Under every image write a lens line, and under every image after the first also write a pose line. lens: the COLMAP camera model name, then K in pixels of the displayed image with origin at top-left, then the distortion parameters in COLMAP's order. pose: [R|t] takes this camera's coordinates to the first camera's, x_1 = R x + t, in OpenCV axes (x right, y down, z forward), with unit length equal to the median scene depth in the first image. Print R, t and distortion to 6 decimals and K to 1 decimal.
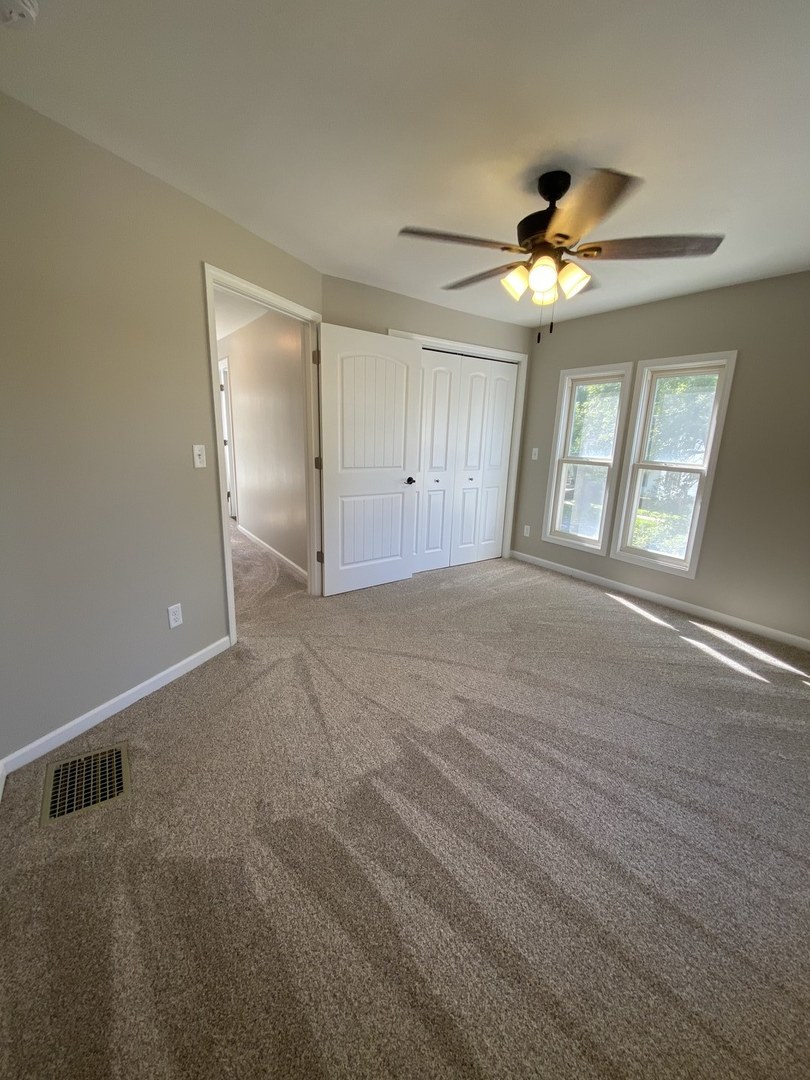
lens RADIAL K [[438.1, 0, 406.9], [0, 438.1, 546.8], [0, 0, 1]] dist [0.050416, -0.044269]
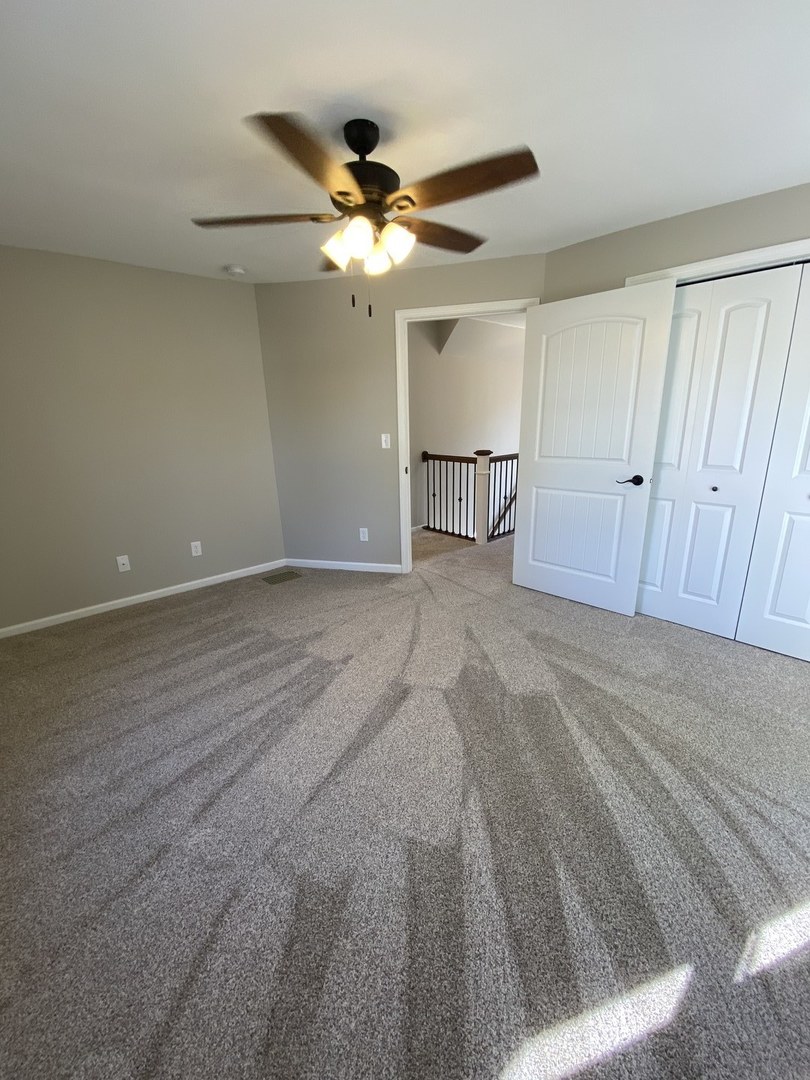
lens RADIAL K [[438.1, 0, 406.9], [0, 438.1, 546.8], [0, 0, 1]] dist [0.050416, -0.044269]
pose [[0.124585, 0.240454, -0.962632, 0.852982], [-0.230112, 0.950741, 0.207702, -0.139747], [0.965157, 0.195637, 0.173779, 0.667558]]
